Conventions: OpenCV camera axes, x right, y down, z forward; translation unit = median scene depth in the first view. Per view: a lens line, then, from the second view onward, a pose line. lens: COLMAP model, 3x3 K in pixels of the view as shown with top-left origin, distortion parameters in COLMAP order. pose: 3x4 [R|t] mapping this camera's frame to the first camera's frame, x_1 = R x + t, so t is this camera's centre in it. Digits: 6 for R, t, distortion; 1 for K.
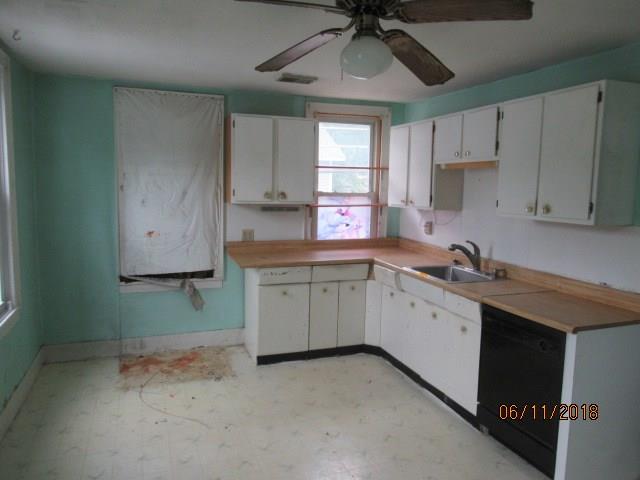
lens RADIAL K [[482.7, 0, 318.7], [0, 482.7, 240.0], [0, 0, 1]] dist [0.050765, 0.003141]
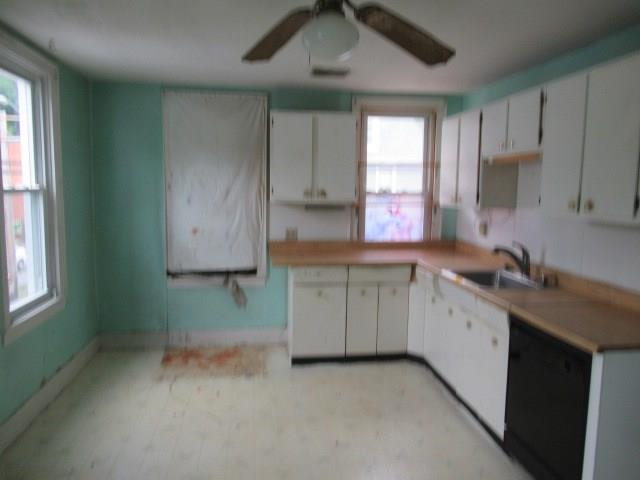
lens RADIAL K [[482.7, 0, 320.1], [0, 482.7, 240.5], [0, 0, 1]] dist [0.050765, 0.003141]
pose [[0.977549, 0.017456, -0.209983, 0.134592], [-0.018702, 0.999817, -0.003950, 0.006276], [0.209875, 0.007789, 0.977697, 0.048635]]
